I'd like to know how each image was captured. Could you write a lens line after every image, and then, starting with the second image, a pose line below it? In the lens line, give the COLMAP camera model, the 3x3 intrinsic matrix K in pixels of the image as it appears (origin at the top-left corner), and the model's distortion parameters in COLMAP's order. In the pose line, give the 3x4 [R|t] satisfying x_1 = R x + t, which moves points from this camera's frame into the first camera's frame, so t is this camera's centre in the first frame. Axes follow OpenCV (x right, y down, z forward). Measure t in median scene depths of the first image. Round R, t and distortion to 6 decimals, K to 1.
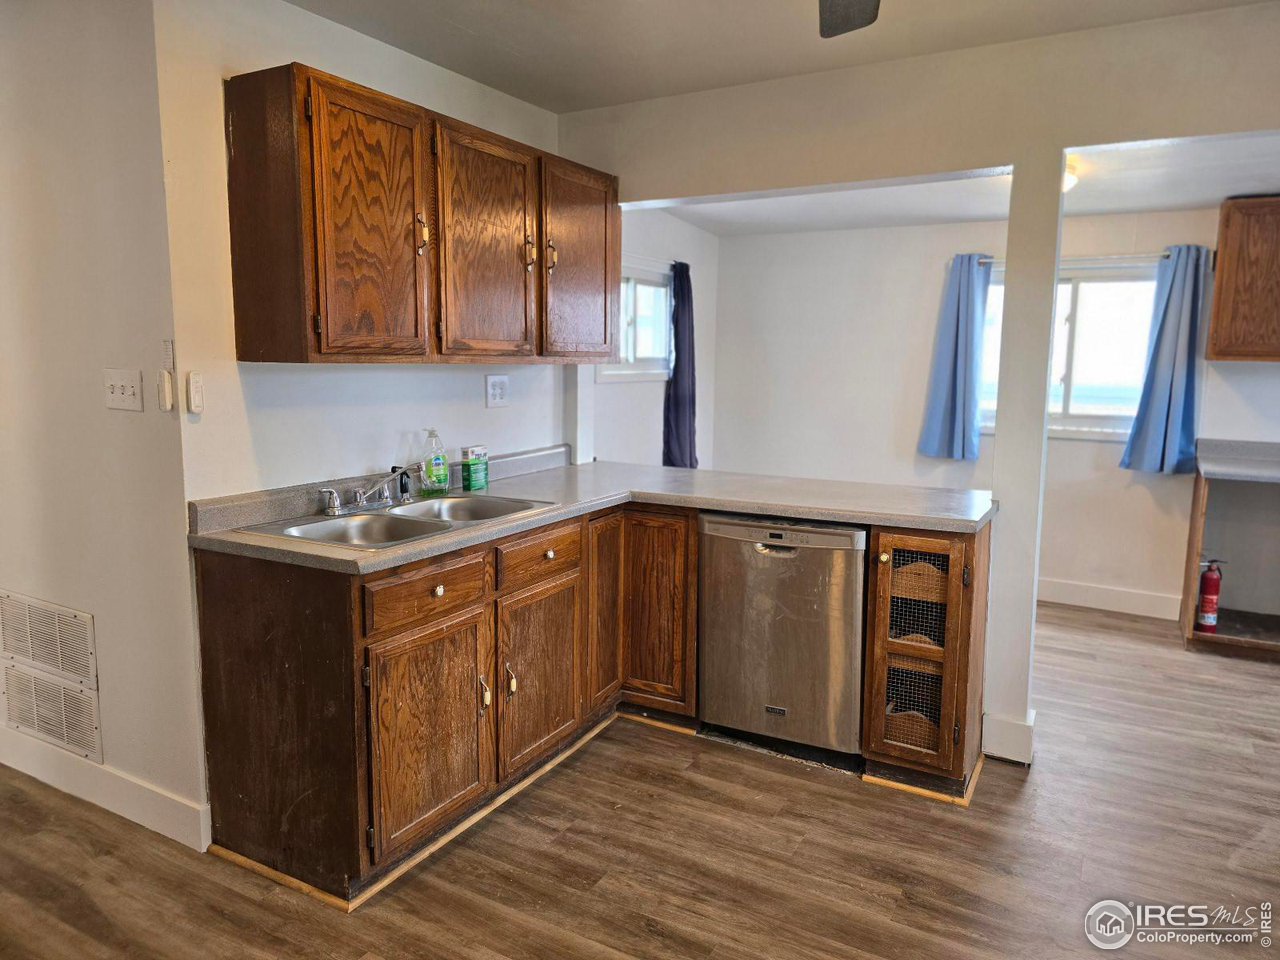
lens RADIAL K [[855.7, 0, 640.1], [0, 855.7, 467.2], [0, 0, 1]] dist [0.011591, -0.007025]
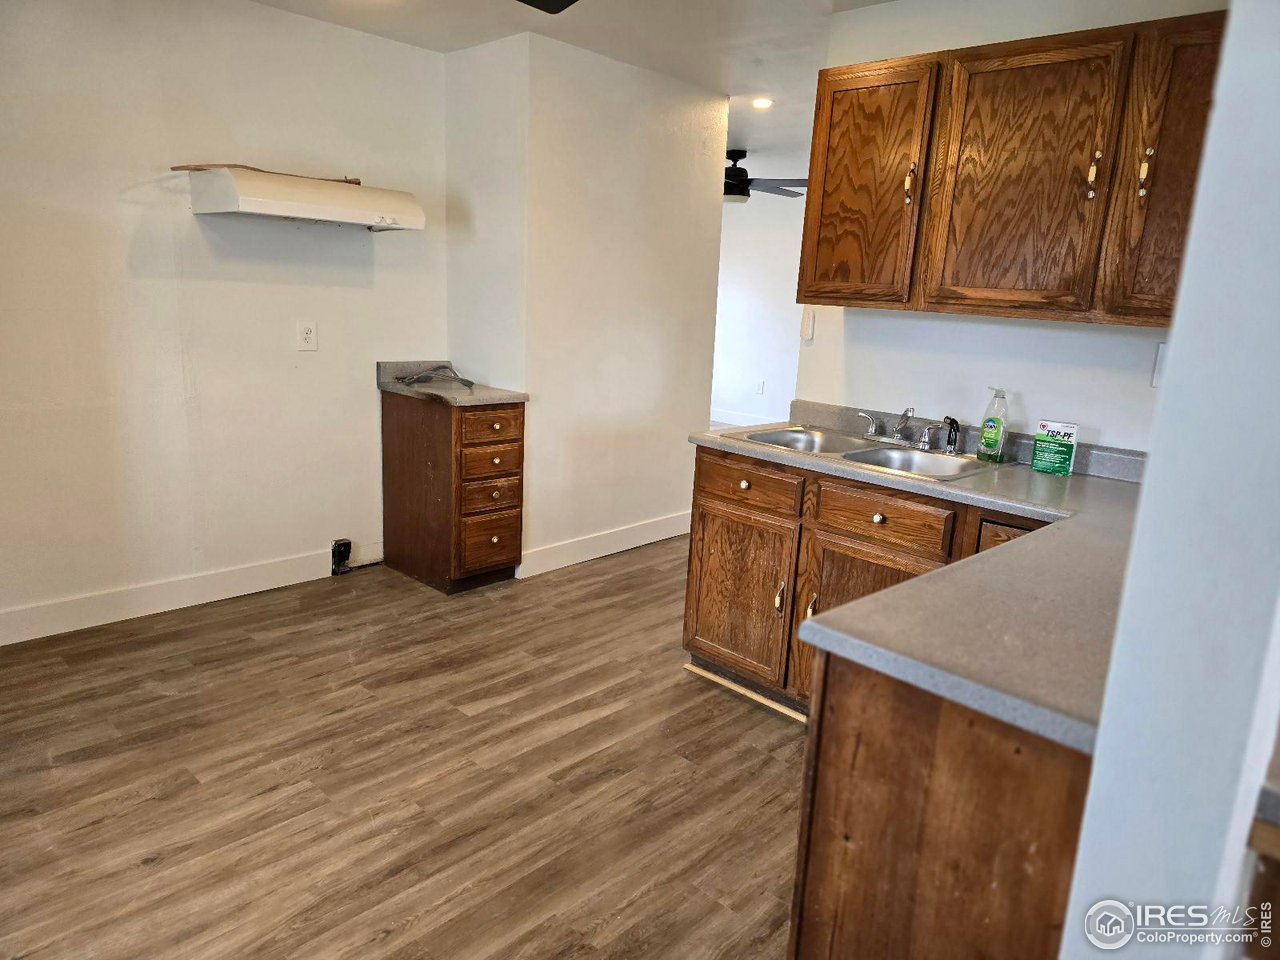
lens RADIAL K [[855.7, 0, 641.0], [0, 855.7, 483.1], [0, 0, 1]] dist [0.011591, -0.007025]
pose [[-0.261551, 0.195504, -0.945182, 0.903900], [-0.177293, 0.952877, 0.246157, -0.127502], [0.948767, 0.231957, -0.214564, 1.023993]]
